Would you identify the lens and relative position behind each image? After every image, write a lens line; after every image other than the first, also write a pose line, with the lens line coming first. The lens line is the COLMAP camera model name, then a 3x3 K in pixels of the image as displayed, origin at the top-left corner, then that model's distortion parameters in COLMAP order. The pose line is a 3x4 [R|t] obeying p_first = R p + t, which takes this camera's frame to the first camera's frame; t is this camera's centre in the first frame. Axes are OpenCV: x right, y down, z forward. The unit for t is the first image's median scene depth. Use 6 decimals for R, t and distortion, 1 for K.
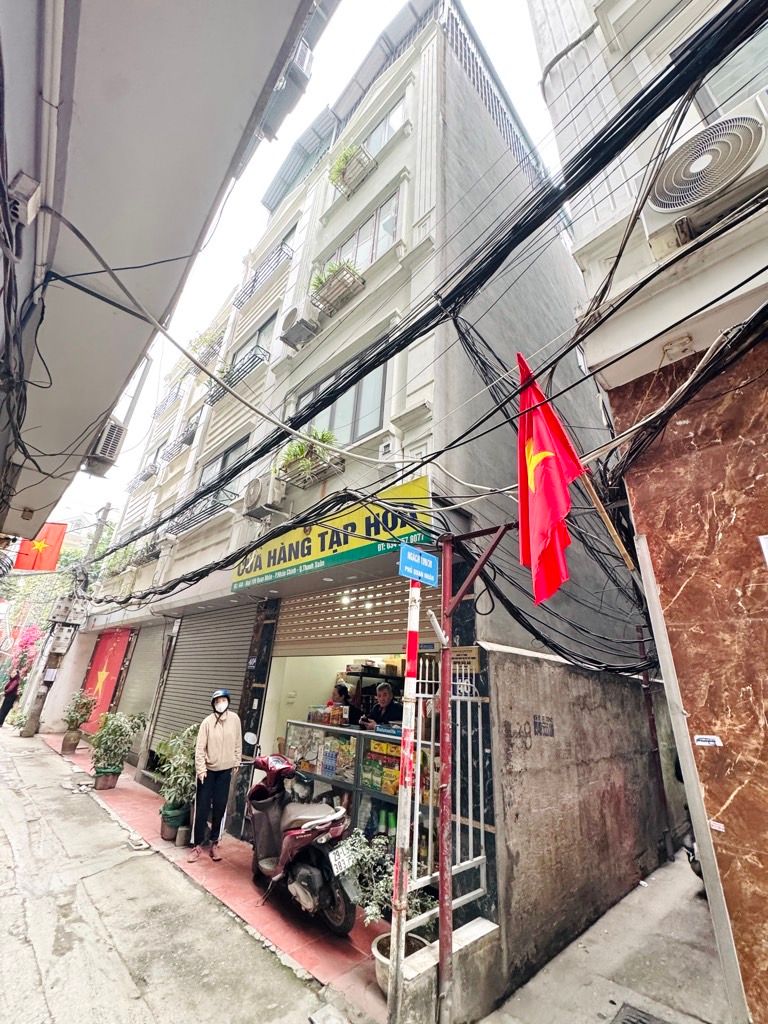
lens RADIAL K [[407.7, 0, 380.9], [0, 407.7, 514.0], [0, 0, 1]] dist [-0.004092, 0.000900]
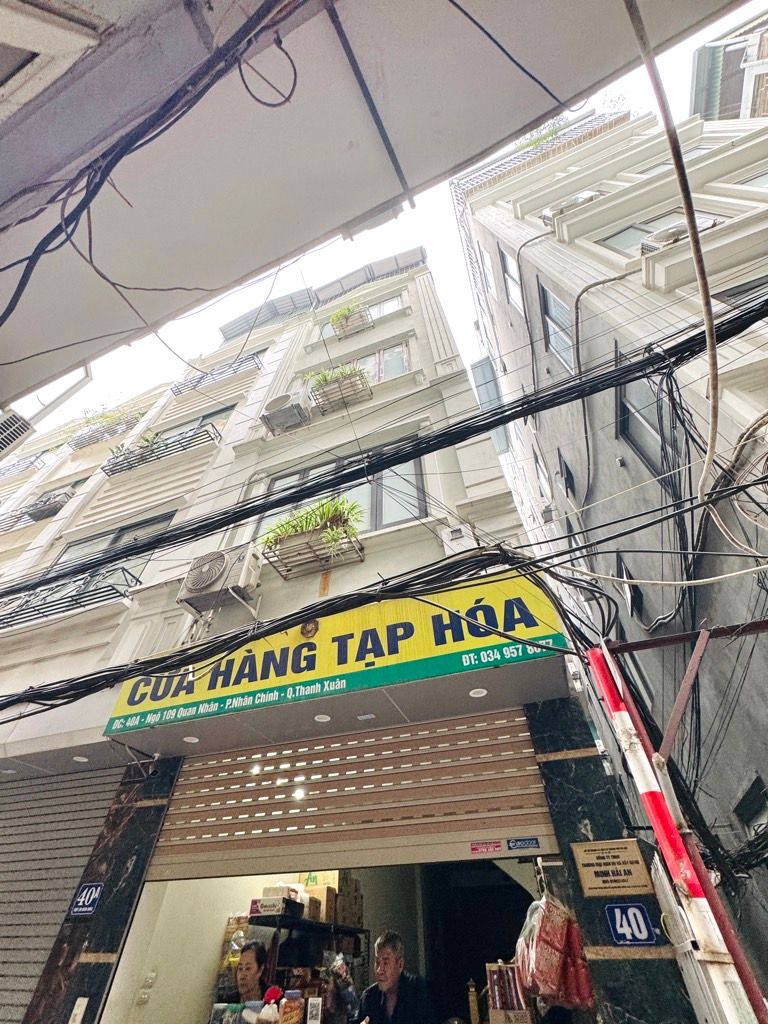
lens RADIAL K [[407.7, 0, 382.3], [0, 407.7, 512.6], [0, 0, 1]] dist [-0.004092, 0.000900]
pose [[0.914132, 0.258248, 0.312525, -0.305808], [-0.110343, 0.900253, -0.421152, 0.122952], [-0.390113, 0.350504, 0.851445, 0.303907]]
